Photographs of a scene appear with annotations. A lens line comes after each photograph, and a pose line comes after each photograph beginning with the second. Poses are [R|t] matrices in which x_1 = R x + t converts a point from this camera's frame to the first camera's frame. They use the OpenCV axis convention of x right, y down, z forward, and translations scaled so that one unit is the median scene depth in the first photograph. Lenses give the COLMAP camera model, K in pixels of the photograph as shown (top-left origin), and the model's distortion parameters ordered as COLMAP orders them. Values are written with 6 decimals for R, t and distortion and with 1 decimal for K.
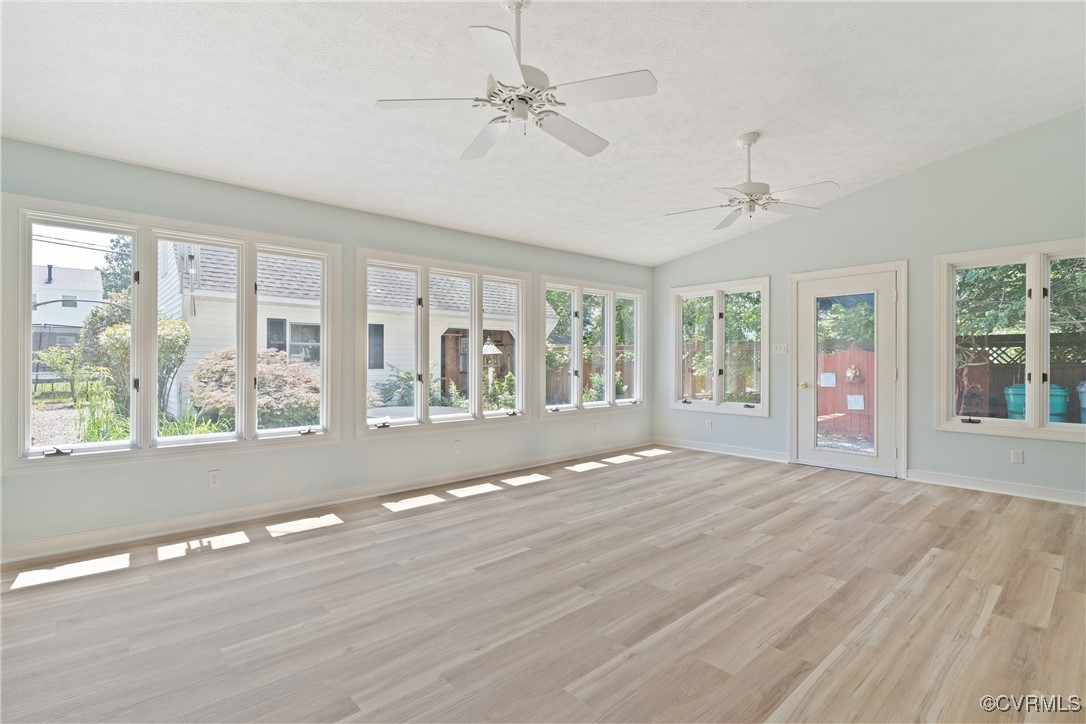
lens RADIAL K [[514.2, 0, 544.0], [0, 514.2, 343.6], [0, 0, 1]] dist [0.004244, -0.000282]
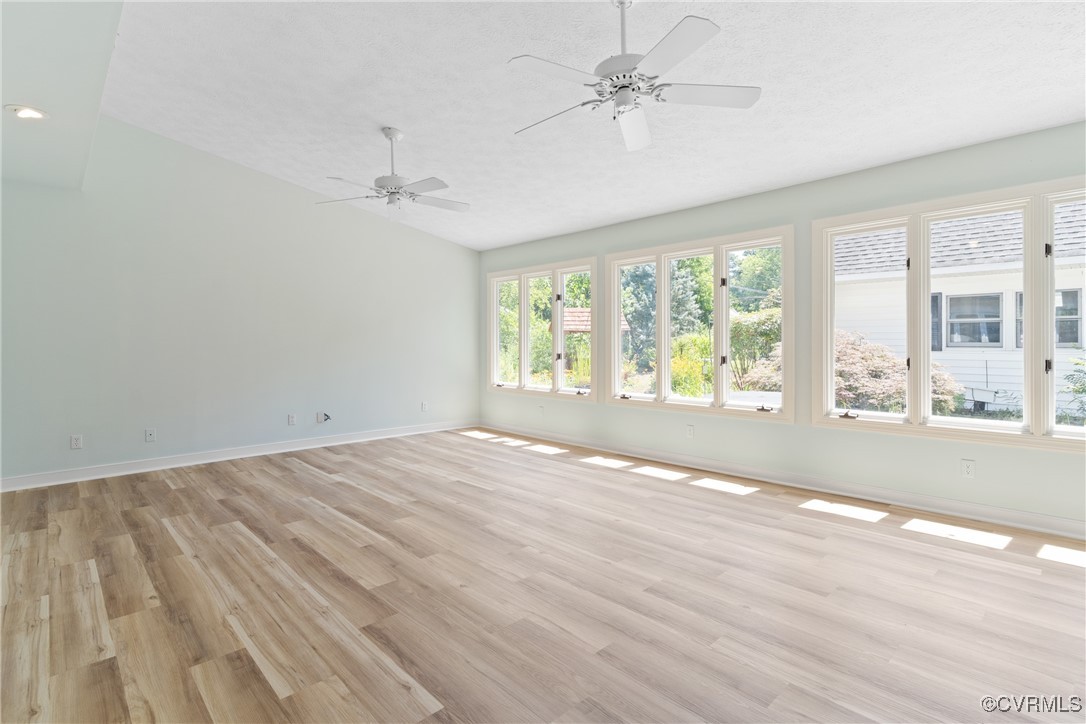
lens RADIAL K [[514.2, 0, 544.0], [0, 514.2, 343.6], [0, 0, 1]] dist [0.004244, -0.000282]
pose [[0.032582, 0.002079, -0.999467, 1.505999], [0.039691, 0.999206, 0.003372, 0.028983], [0.998681, -0.039779, 0.032474, 1.289350]]
